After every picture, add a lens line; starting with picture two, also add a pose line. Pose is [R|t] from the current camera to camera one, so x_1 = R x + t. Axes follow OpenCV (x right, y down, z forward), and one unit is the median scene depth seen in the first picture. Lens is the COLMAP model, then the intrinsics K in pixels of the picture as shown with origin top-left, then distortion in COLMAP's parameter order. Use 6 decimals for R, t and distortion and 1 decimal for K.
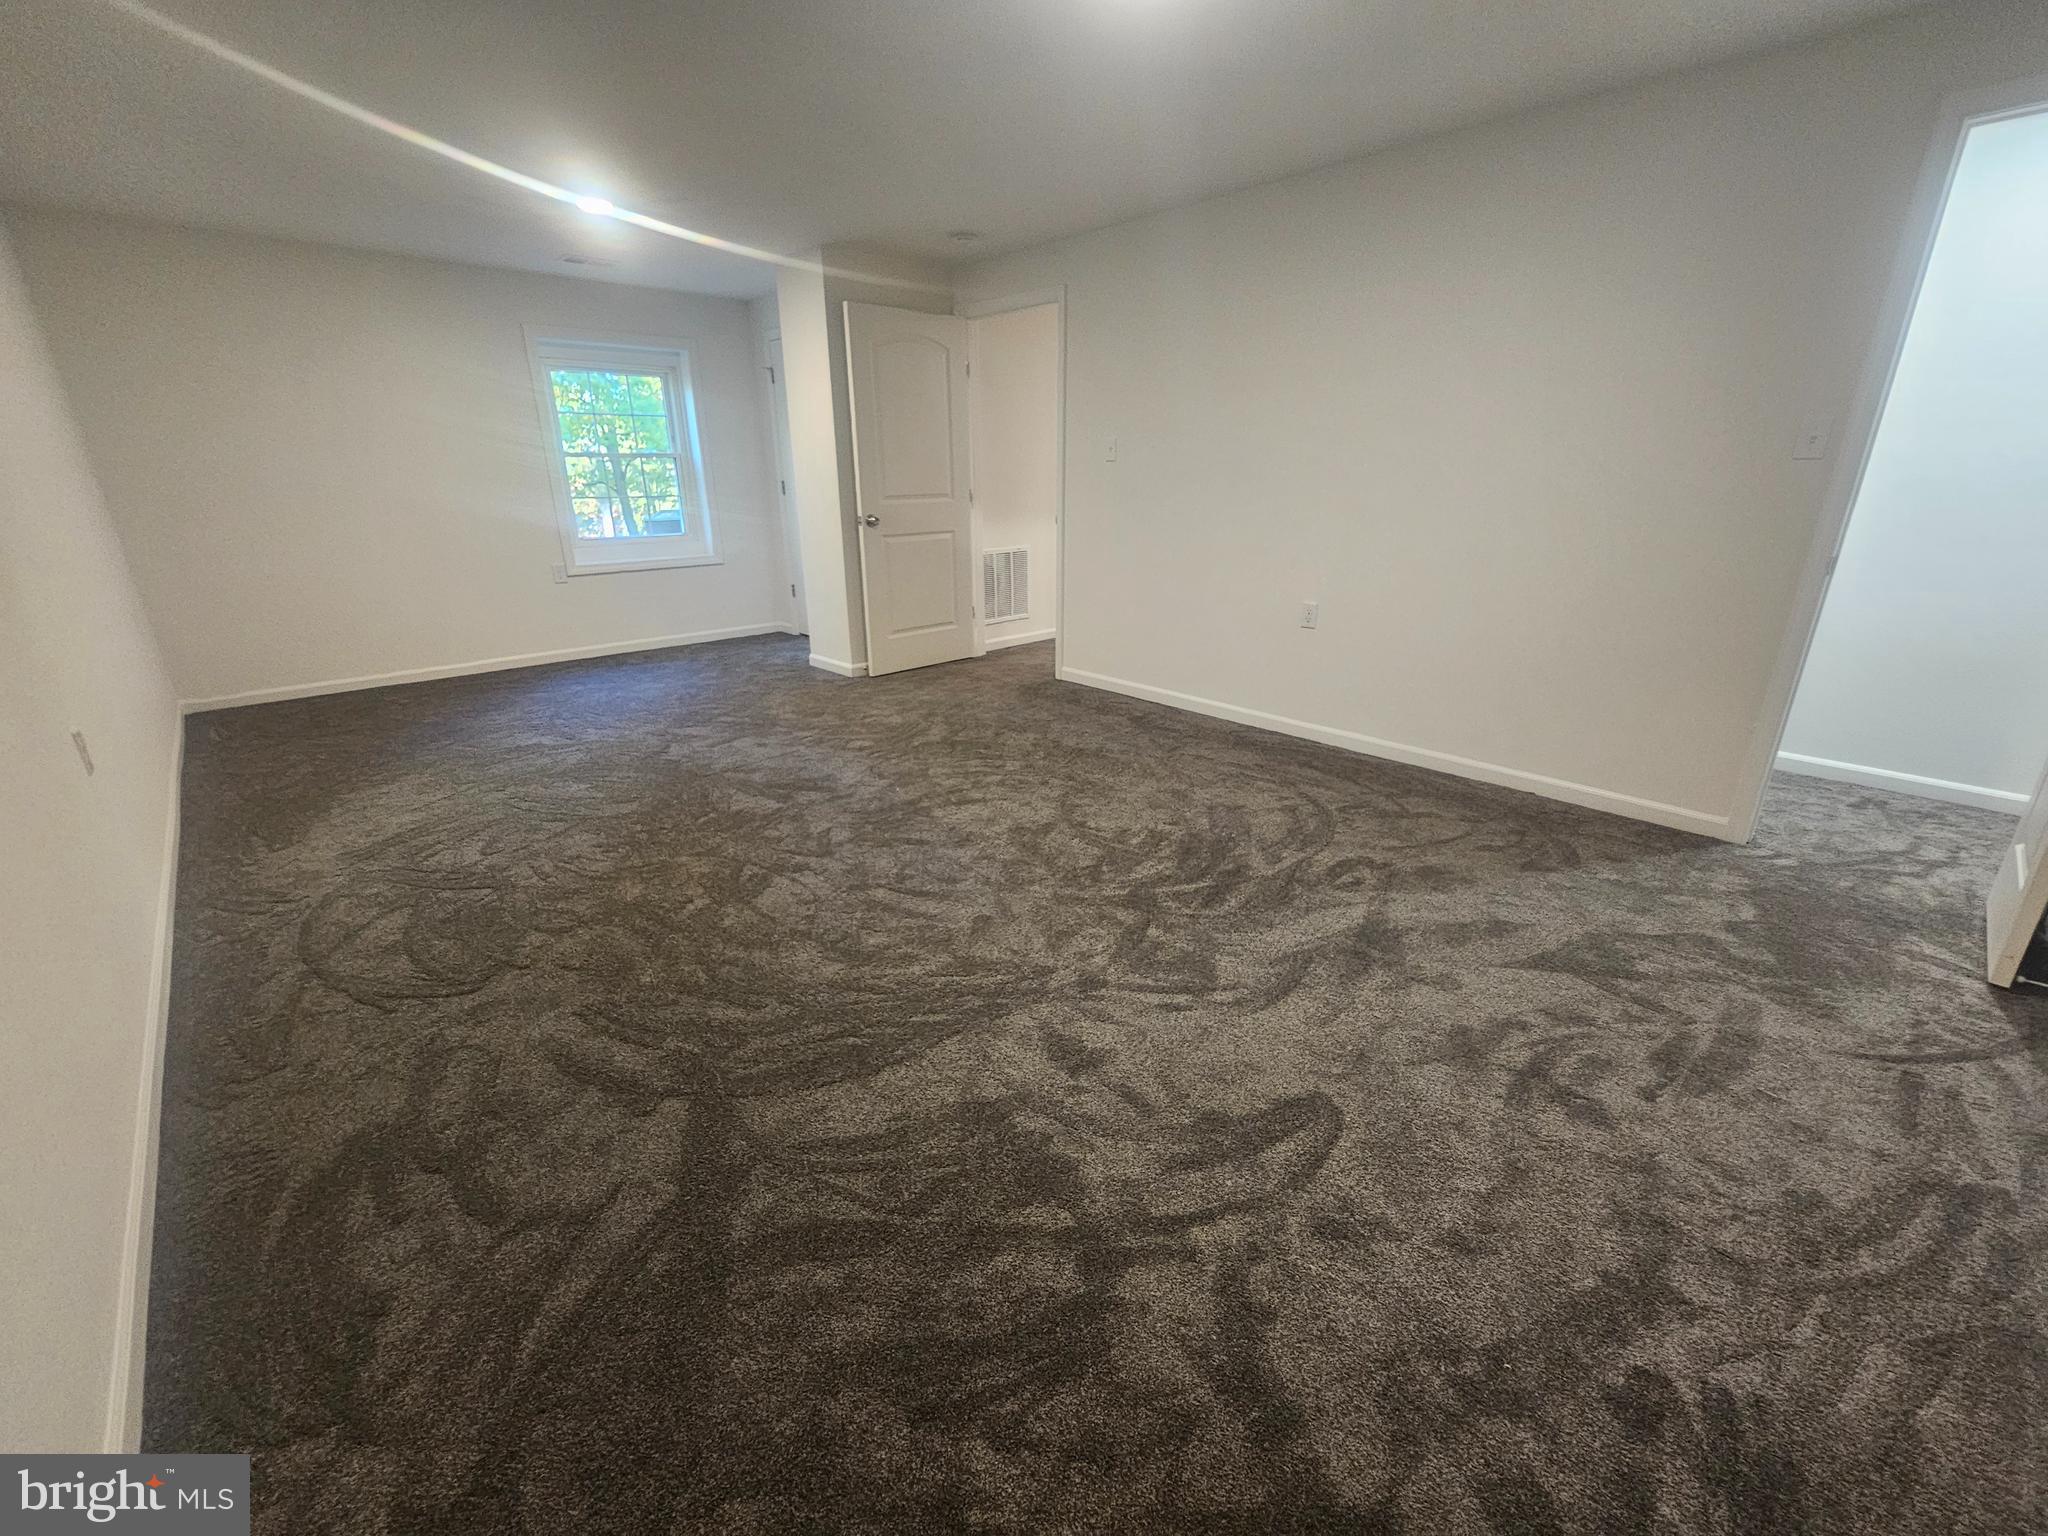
lens RADIAL K [[837.8, 0, 1034.8], [0, 837.8, 769.7], [0, 0, 1]] dist [-0.003598, 0.000042]
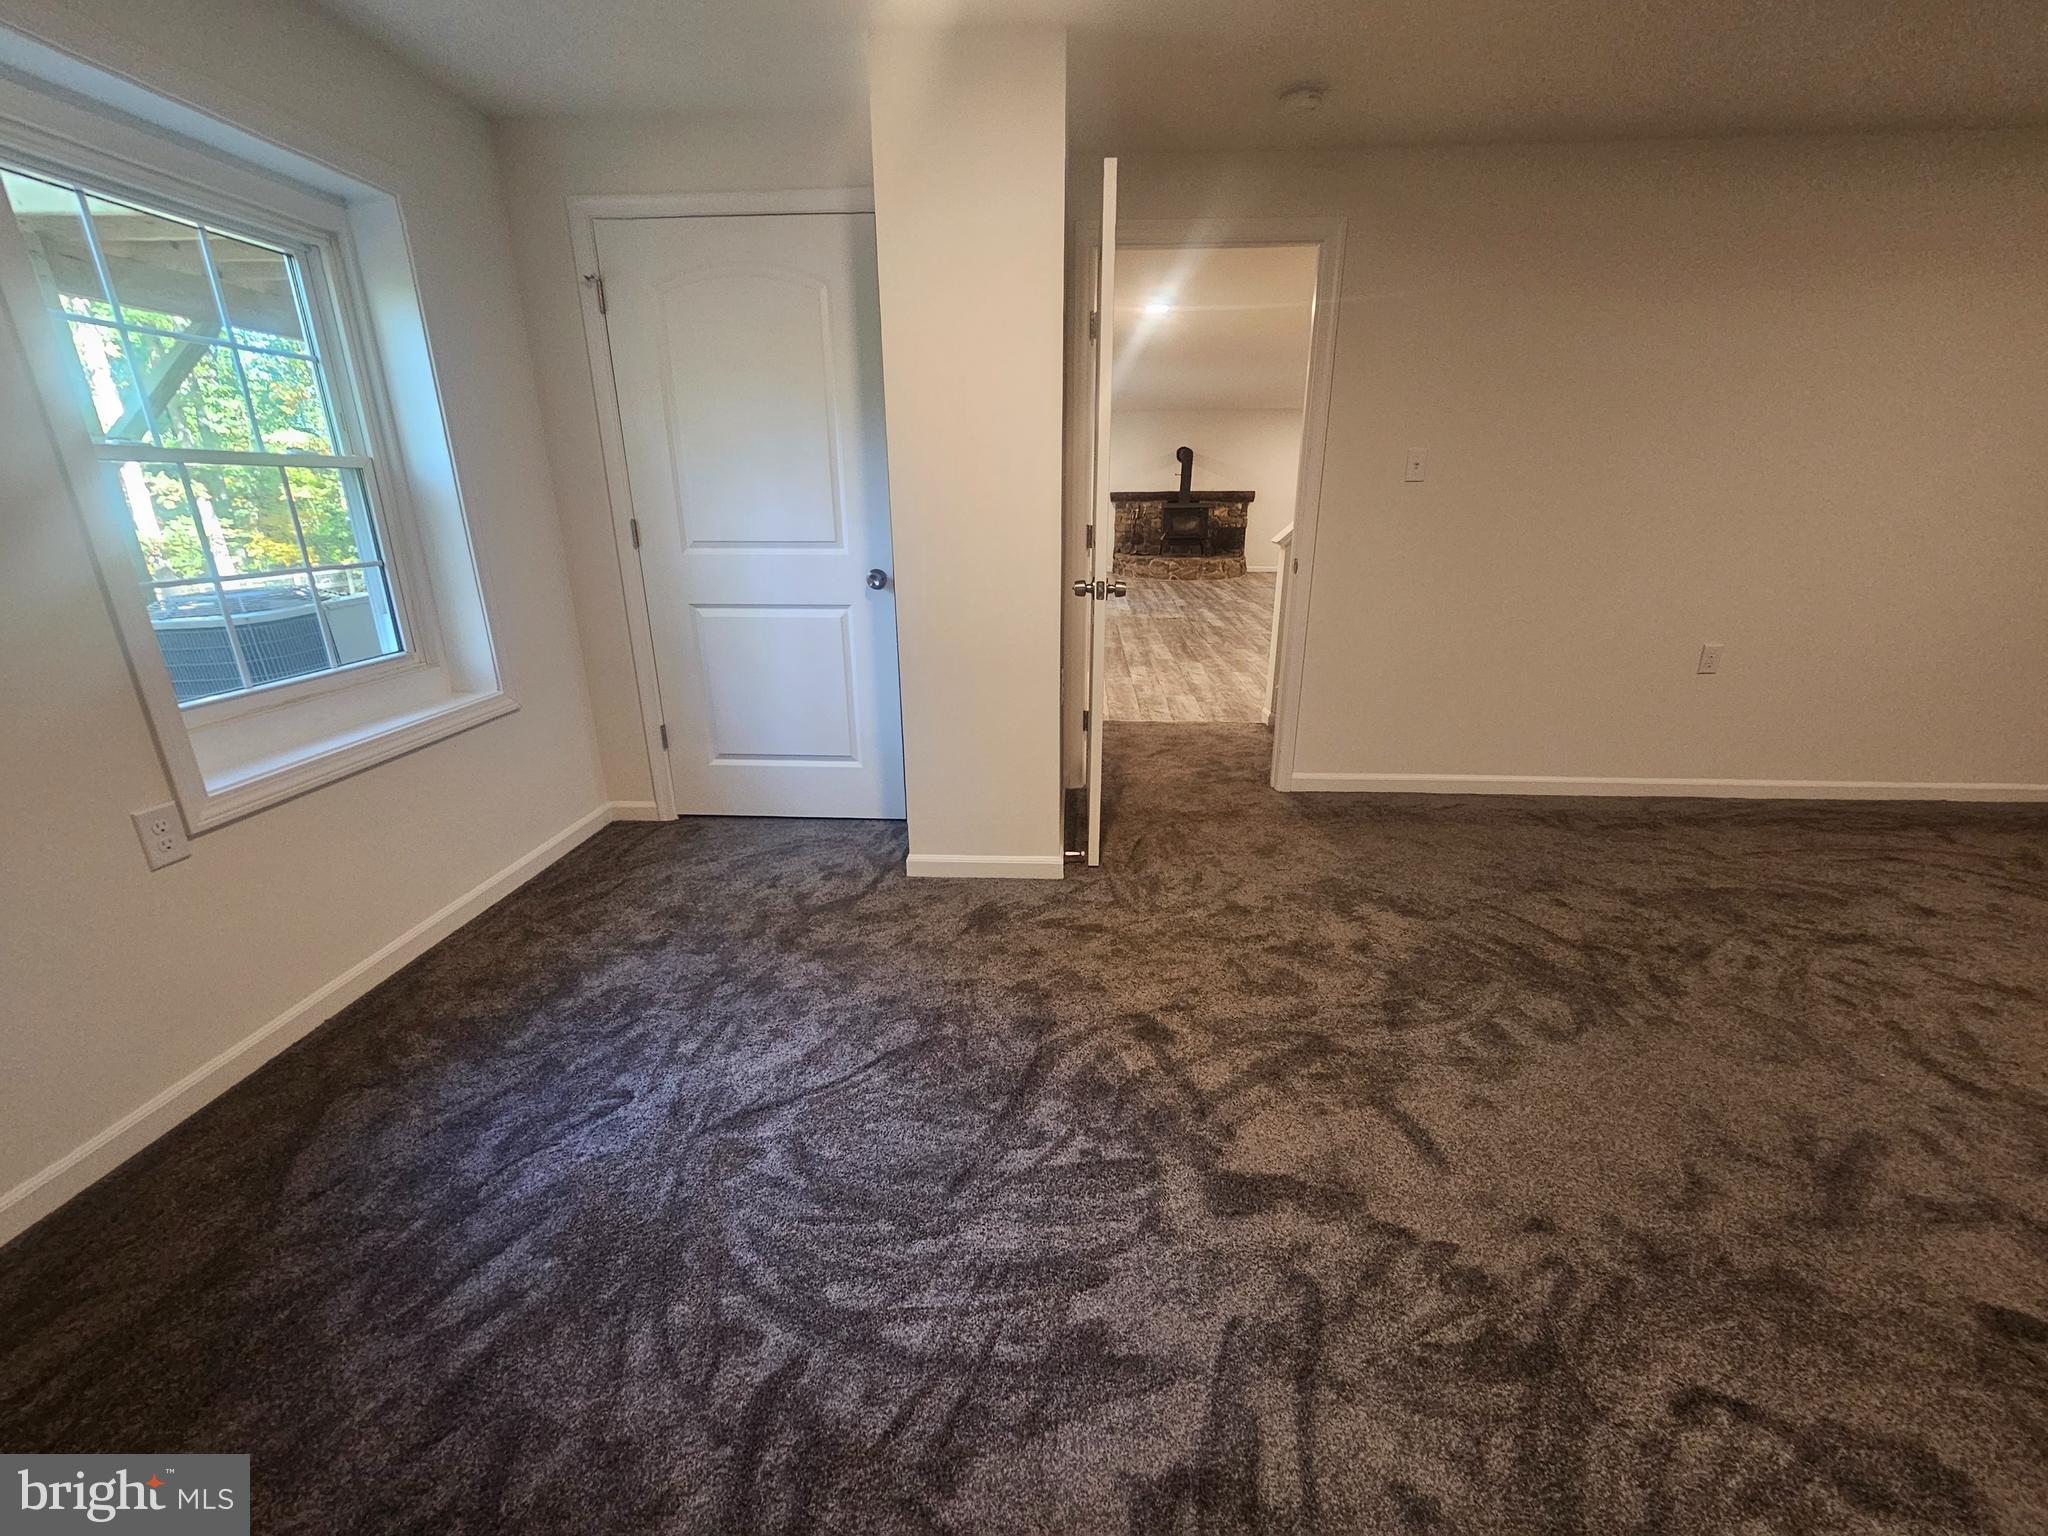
lens RADIAL K [[837.8, 0, 1021.7], [0, 837.8, 764.8], [0, 0, 1]] dist [-0.003598, 0.000042]
pose [[0.724907, -0.213796, 0.654829, -0.750512], [0.235834, 0.970196, 0.055690, -0.284141], [-0.647219, 0.114061, 0.753723, 0.792999]]
